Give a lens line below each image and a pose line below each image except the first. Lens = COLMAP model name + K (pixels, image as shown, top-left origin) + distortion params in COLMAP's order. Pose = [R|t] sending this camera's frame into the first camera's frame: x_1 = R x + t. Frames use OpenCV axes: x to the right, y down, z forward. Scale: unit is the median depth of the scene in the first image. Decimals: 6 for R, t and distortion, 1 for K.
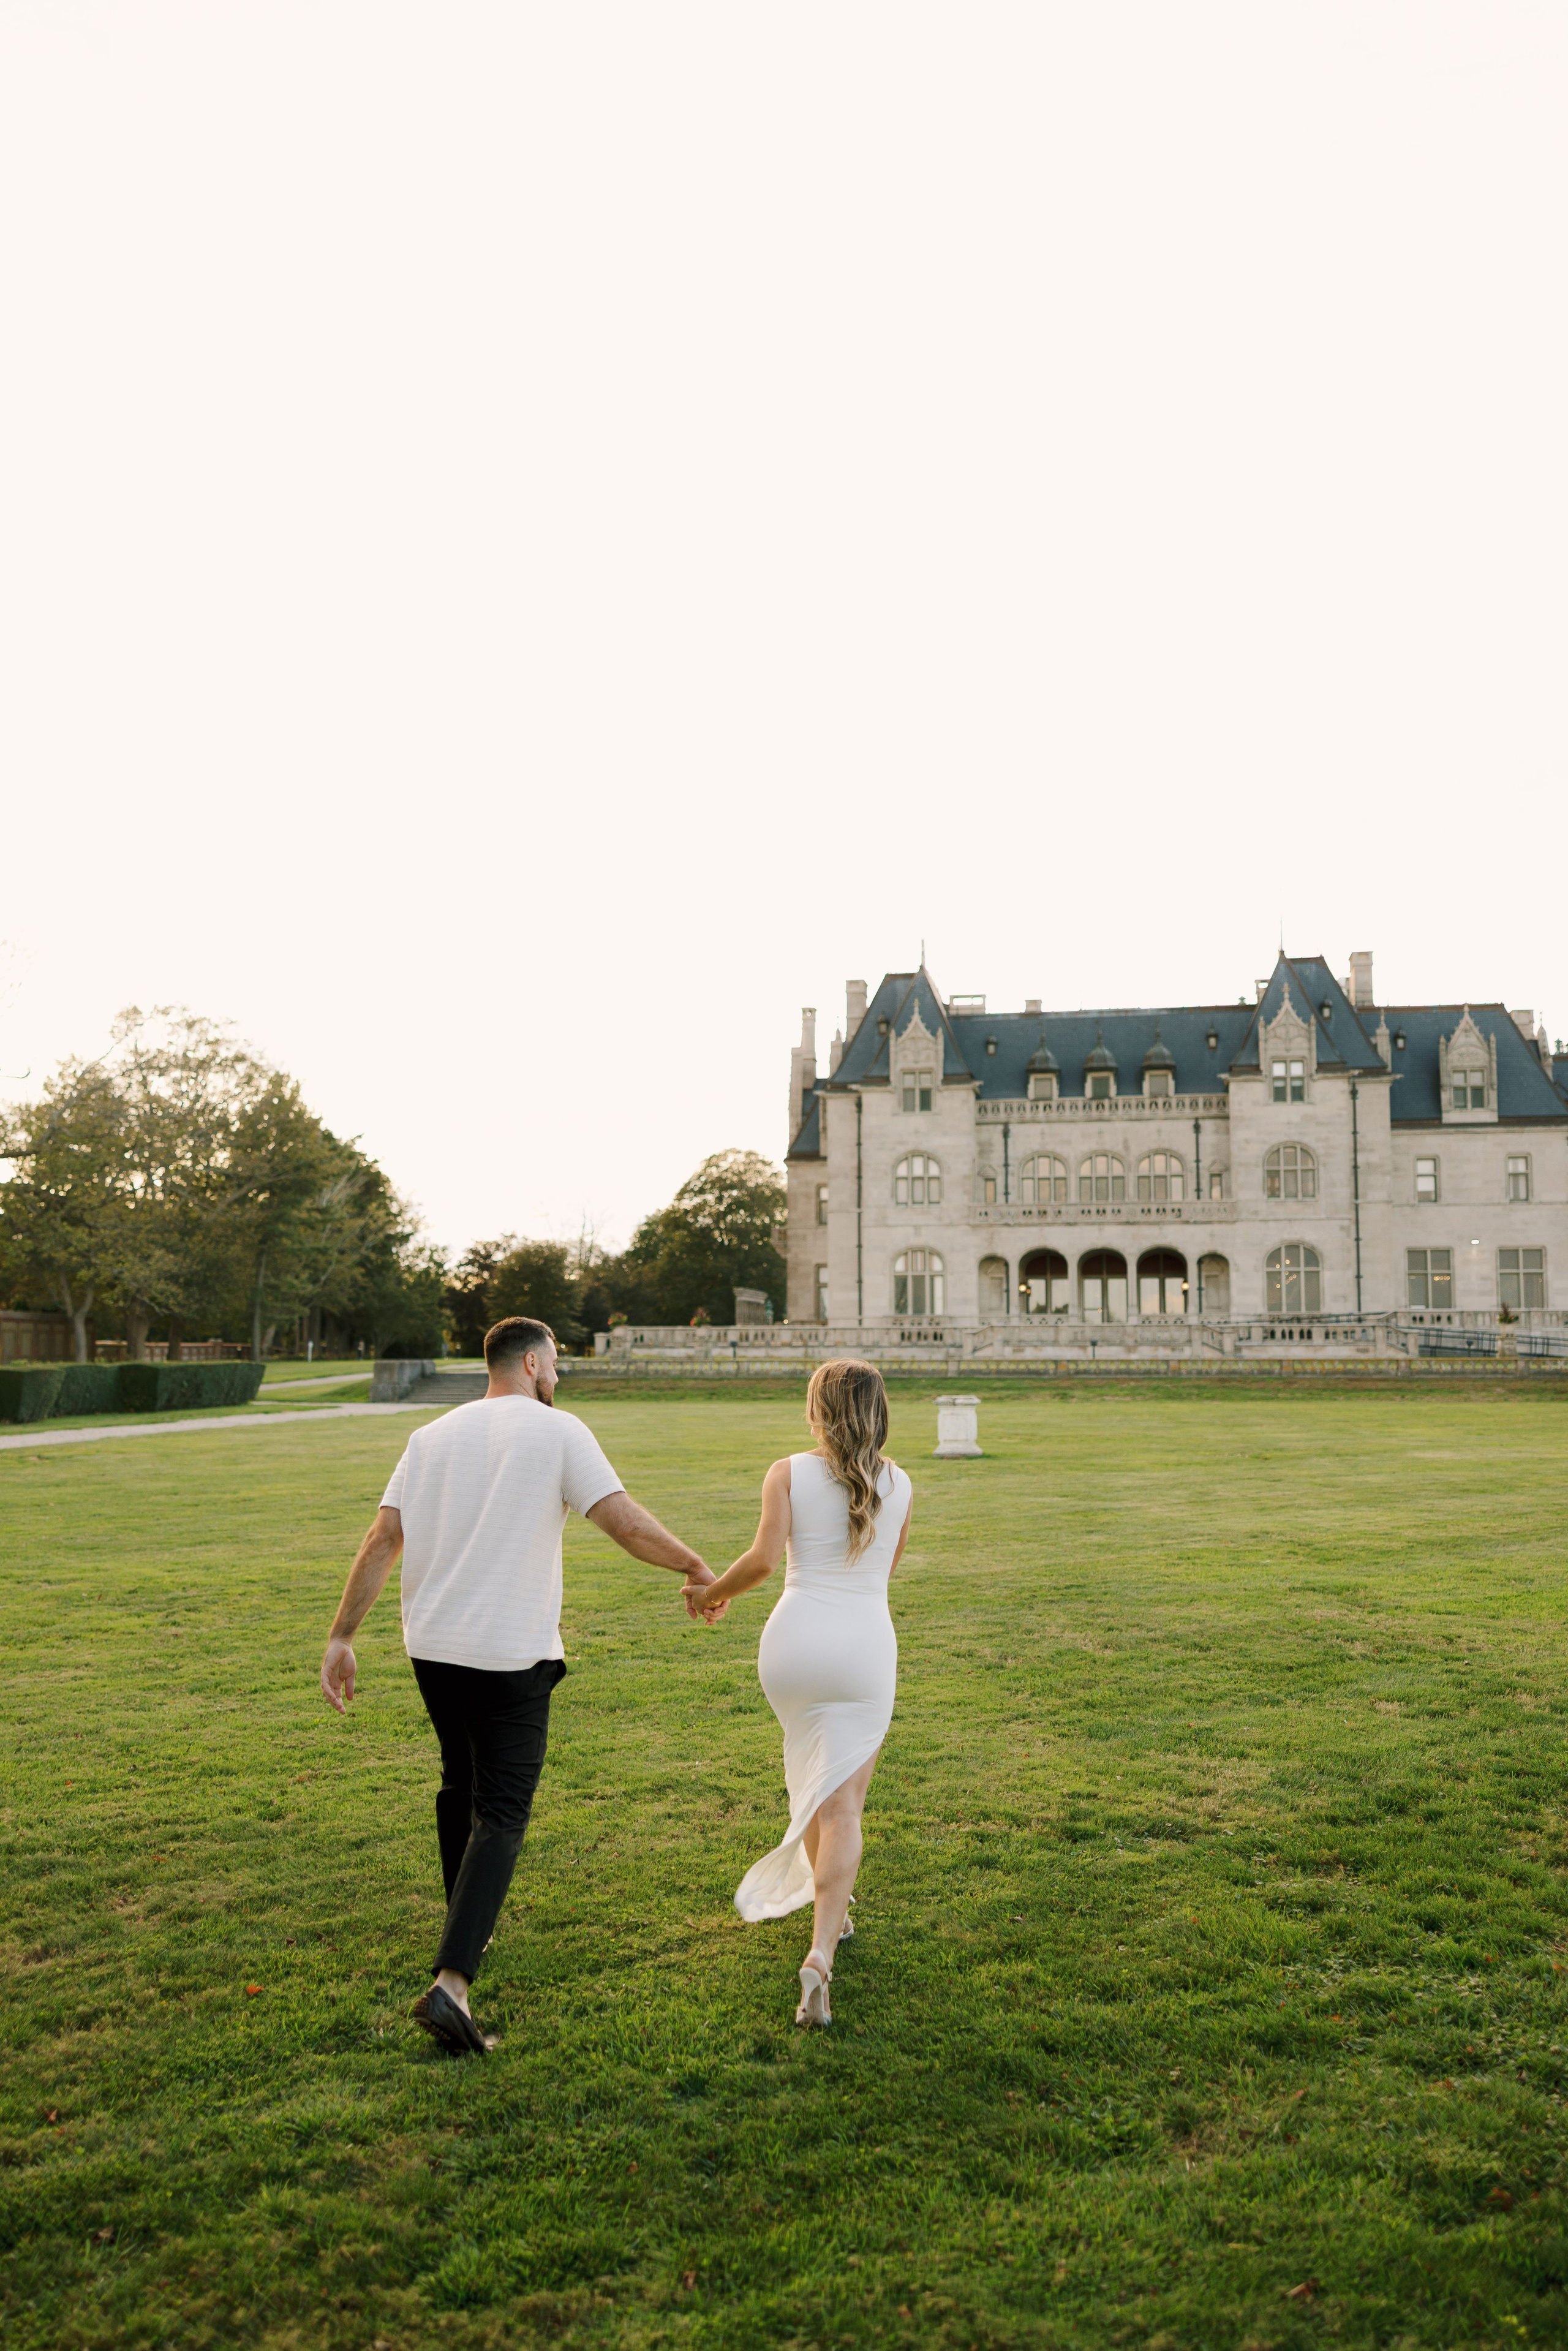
lens RADIAL K [[1936.5, 0, 779.7], [0, 1936.5, 1196.1], [0, 0, 1]] dist [-0.004321, -0.002483]
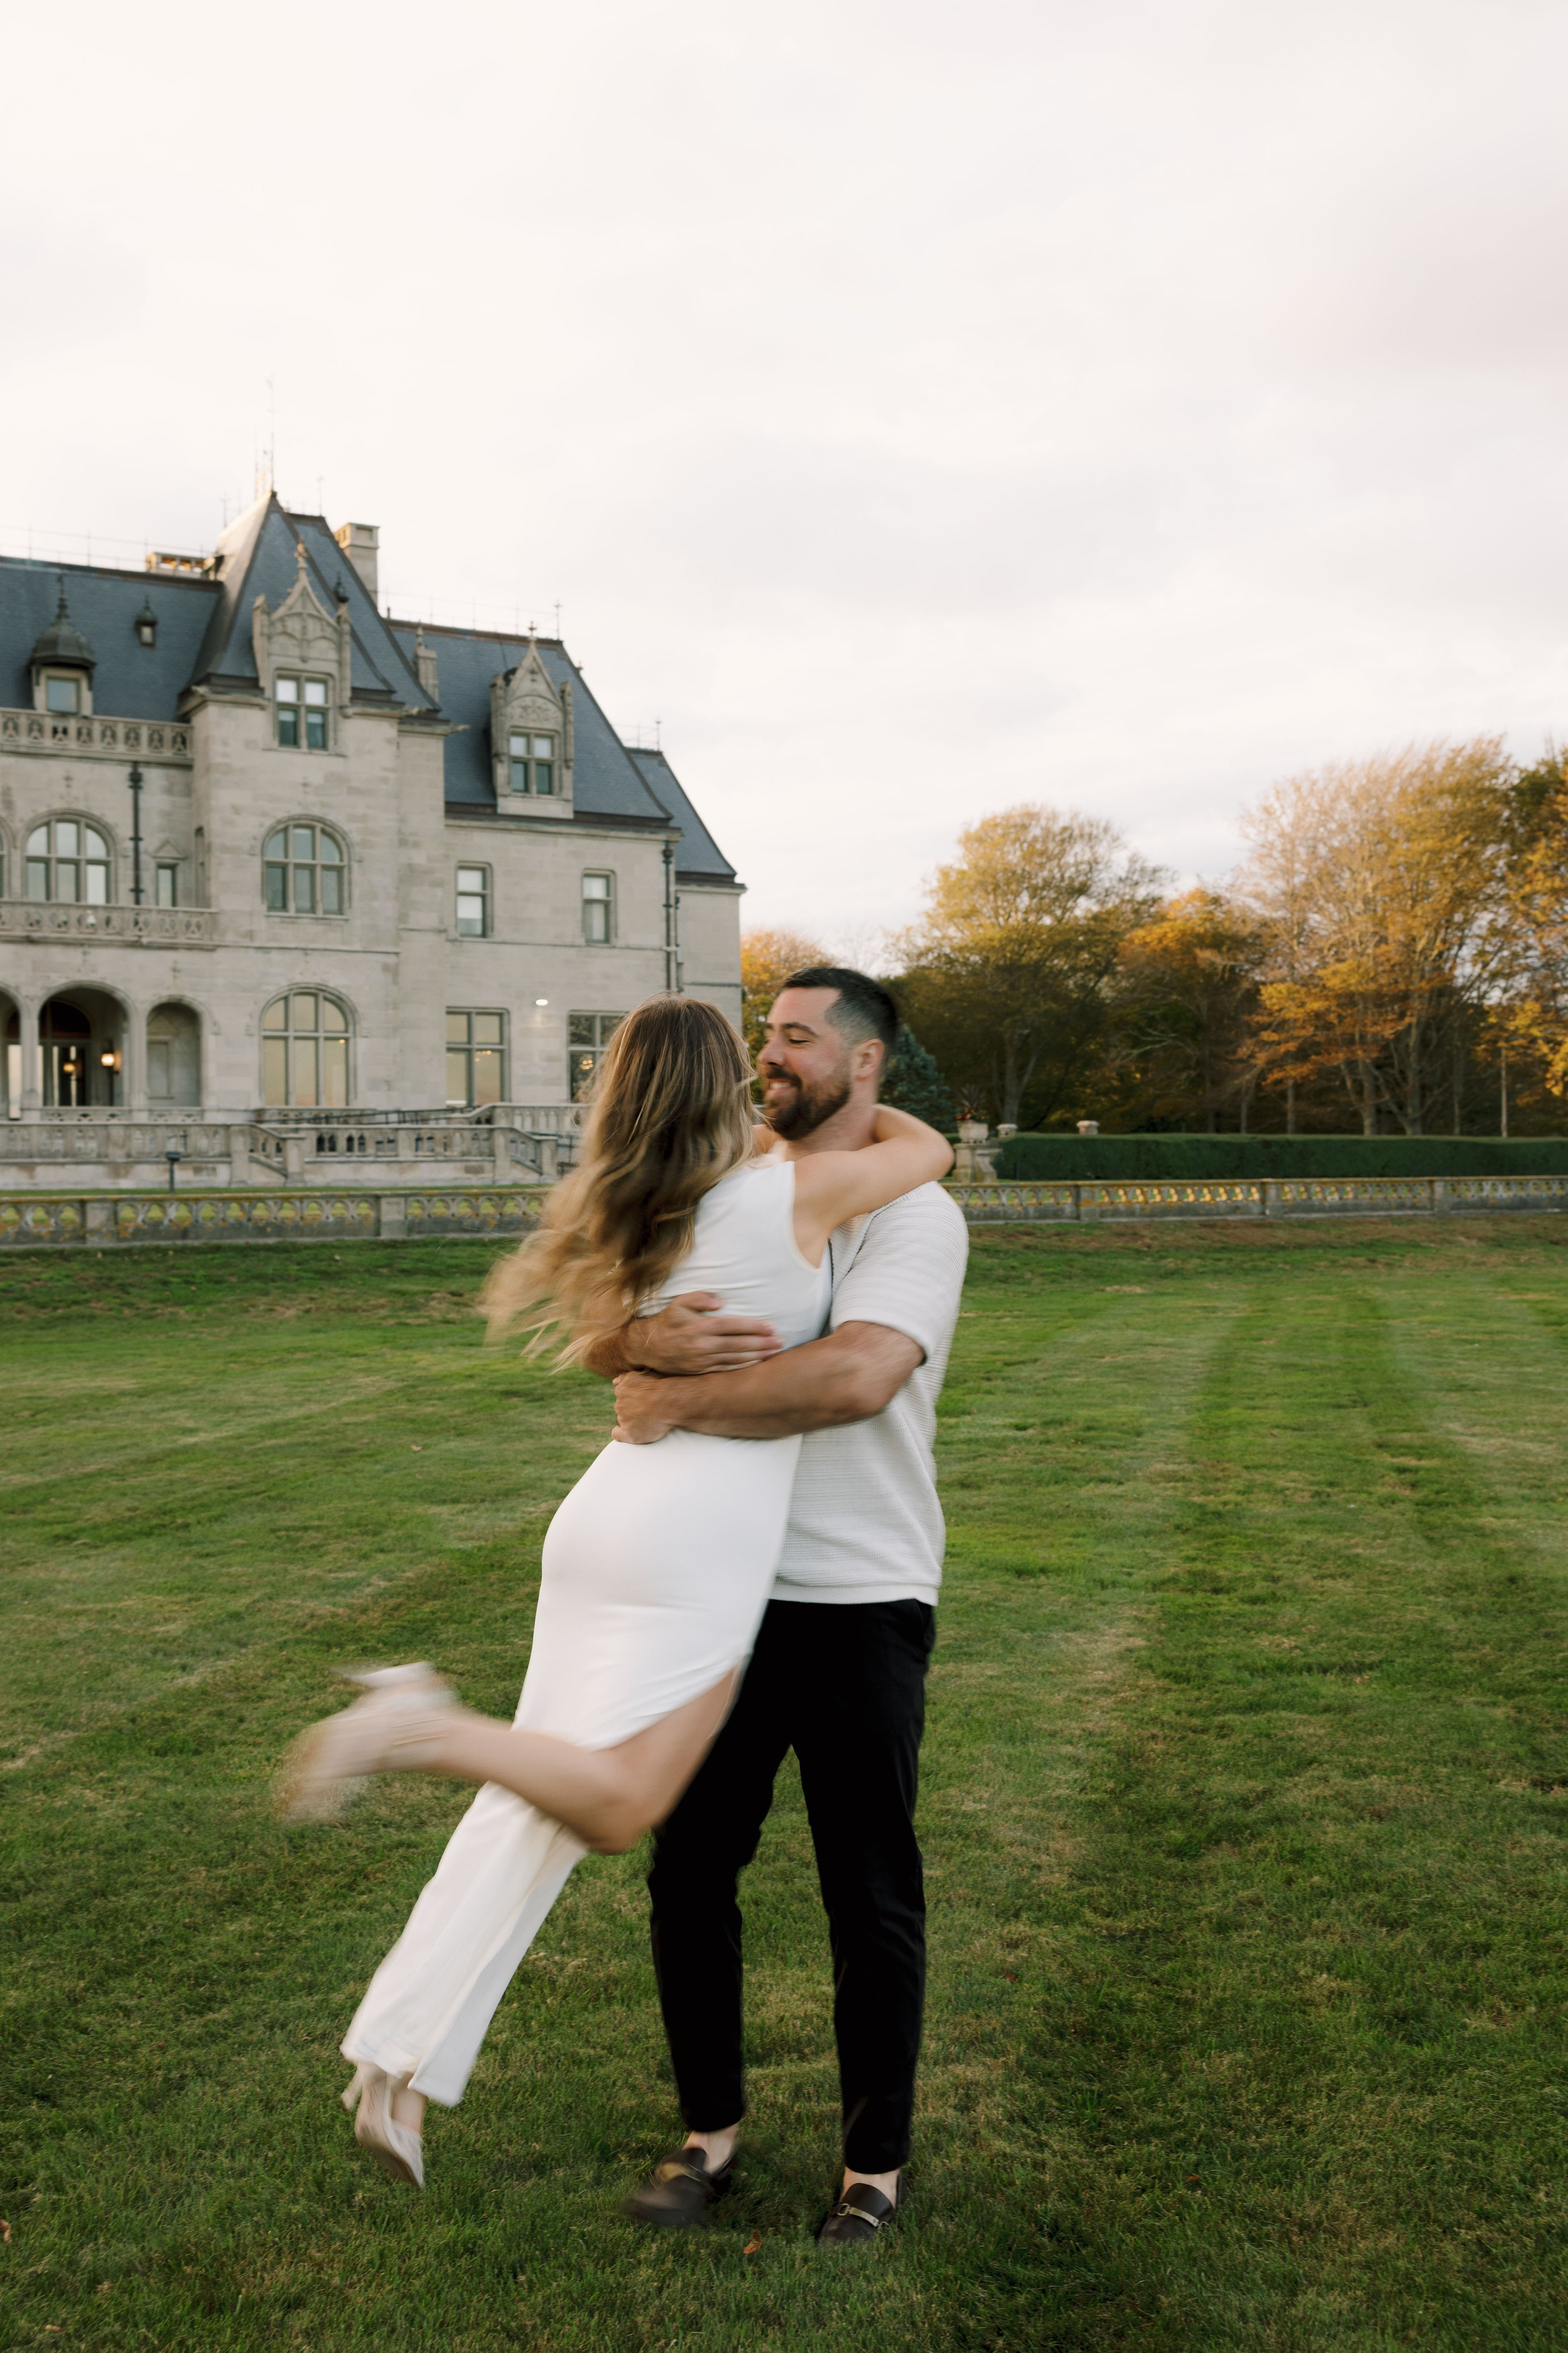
lens RADIAL K [[2318.6, 0, 789.9], [0, 2318.6, 1168.3], [0, 0, 1]] dist [0.007221, 0.000000]
pose [[0.753000, -0.005576, 0.657997, -0.086829], [-0.044795, 0.997210, 0.059713, 0.028683], [-0.656494, -0.074439, 0.750649, 0.356378]]
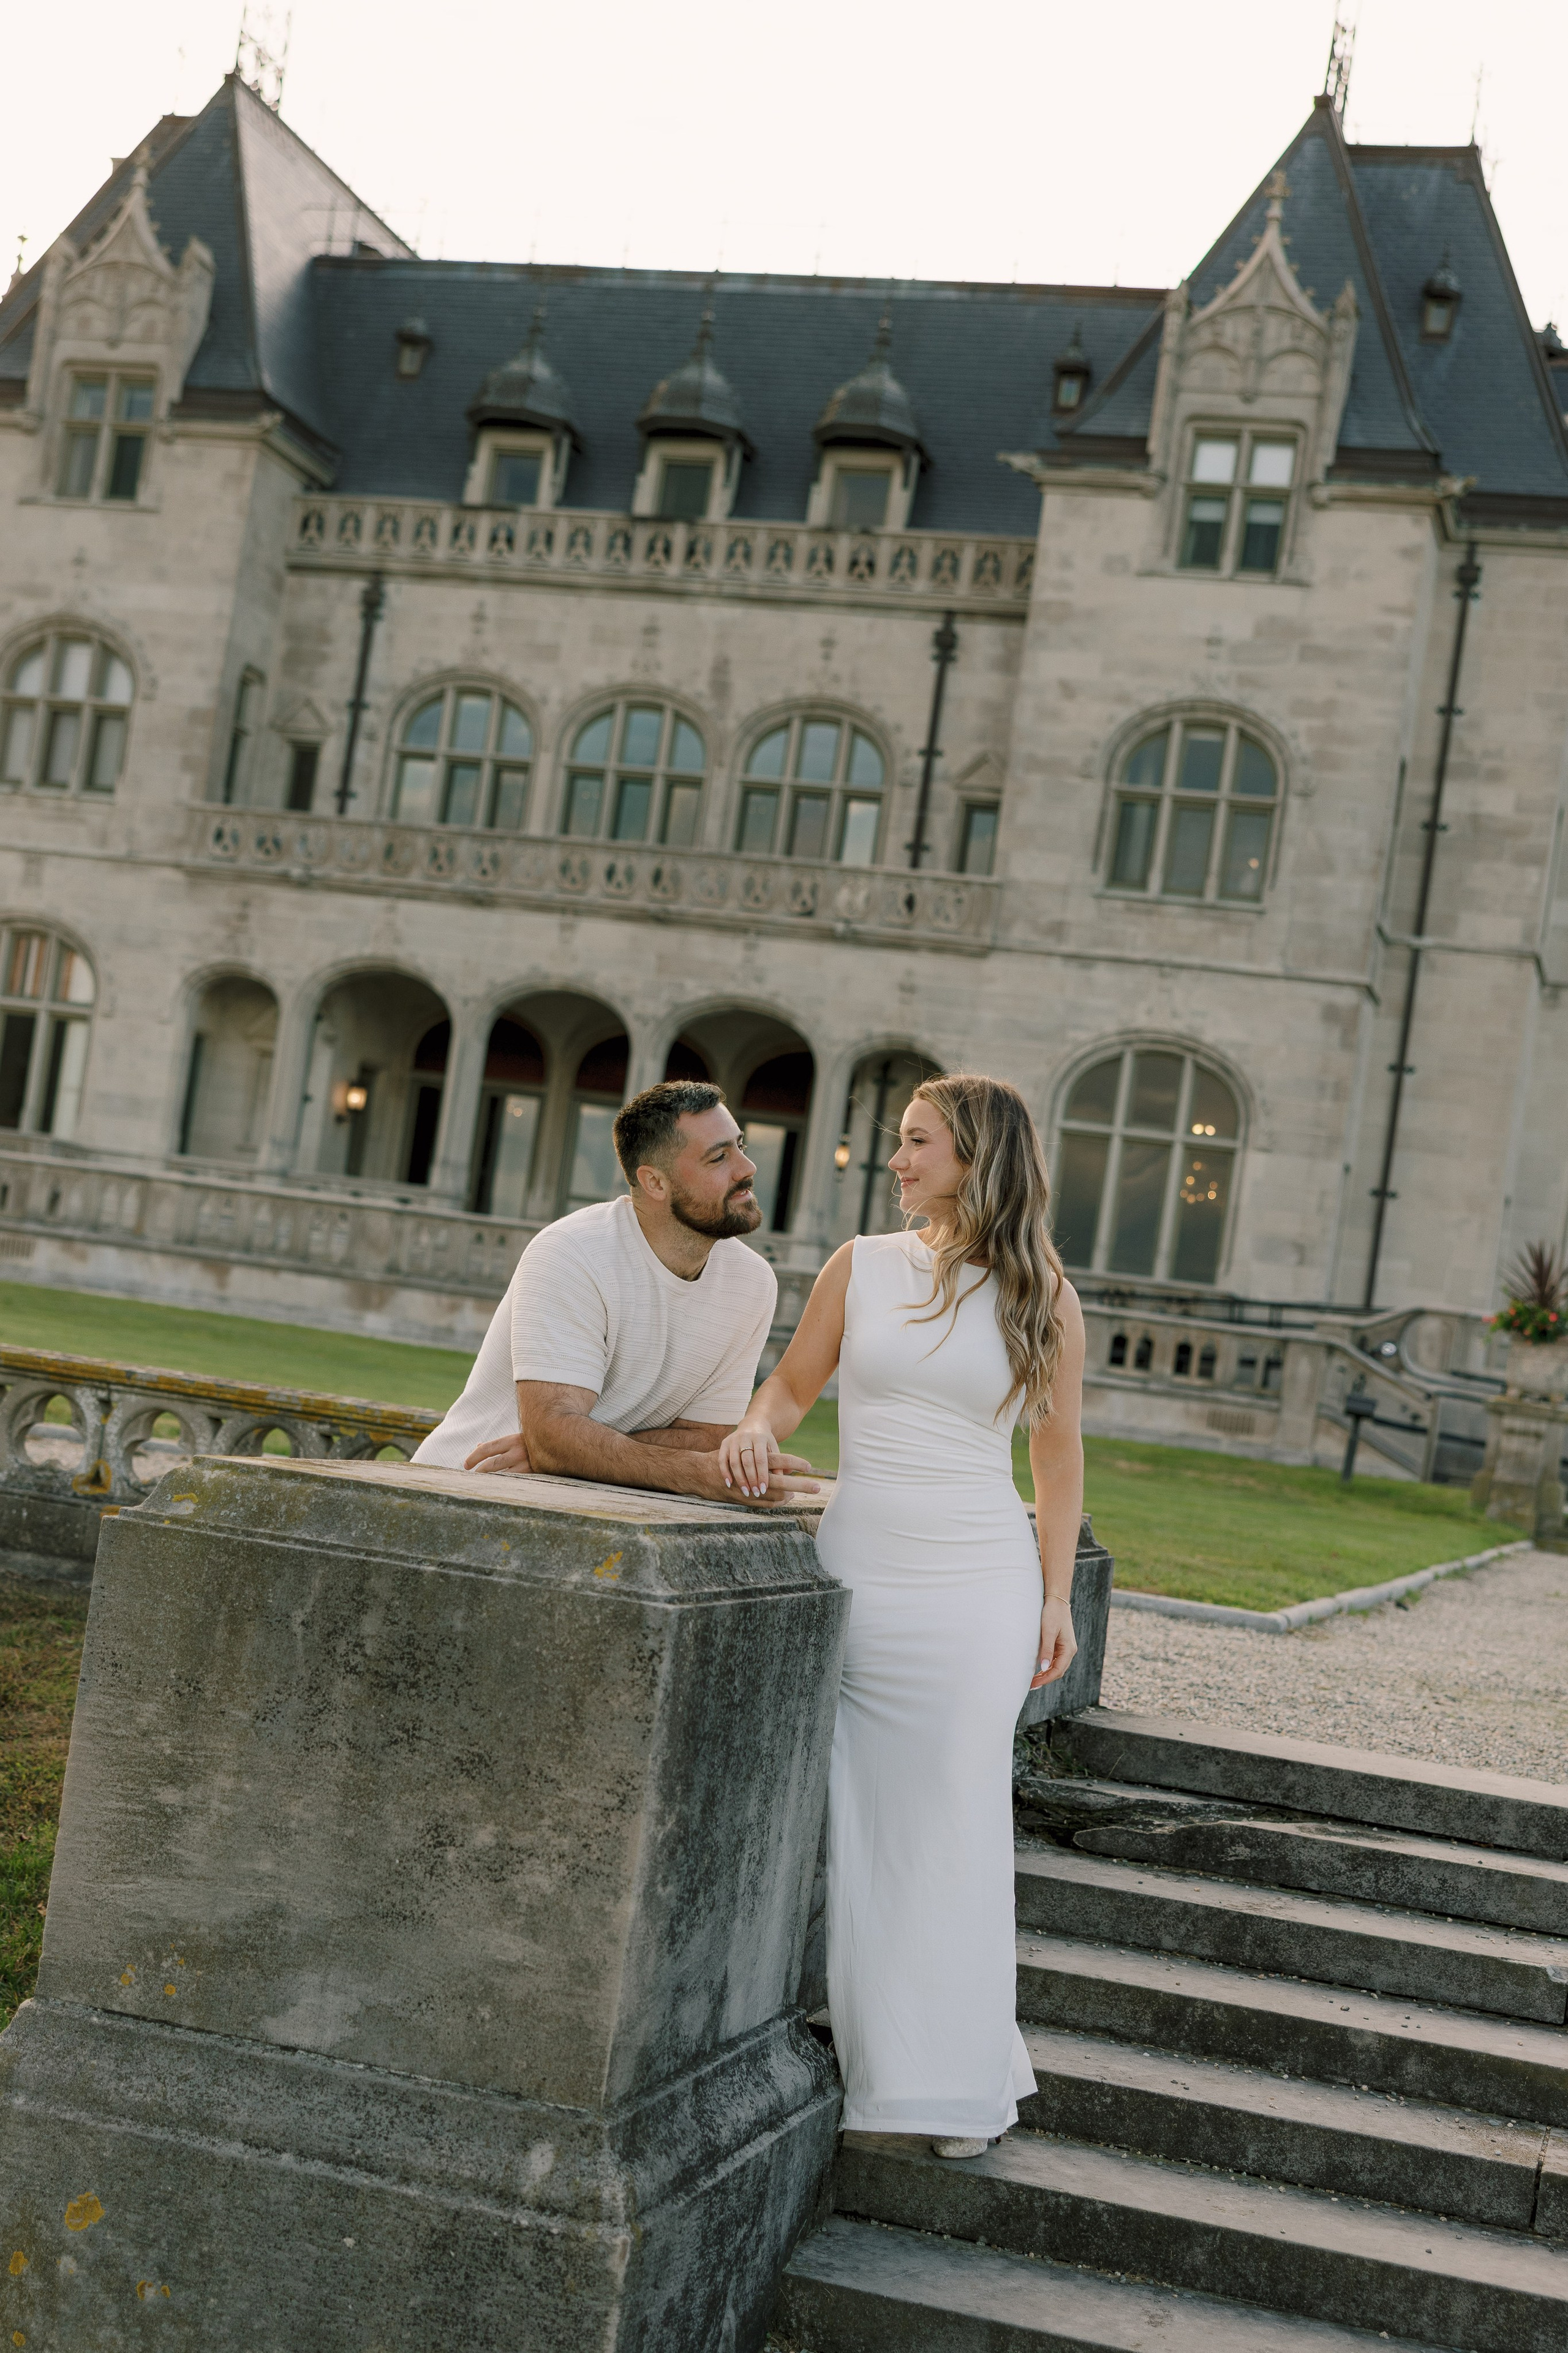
lens RADIAL K [[3310.4, 0, 667.7], [0, 3310.4, 1250.1], [0, 0, 1]] dist [0.002292, 0.000000]
pose [[0.983776, 0.138963, -0.113464, 0.244096], [-0.133584, 0.989579, 0.053749, 0.036742], [0.119750, -0.037720, 0.992087, 0.472525]]
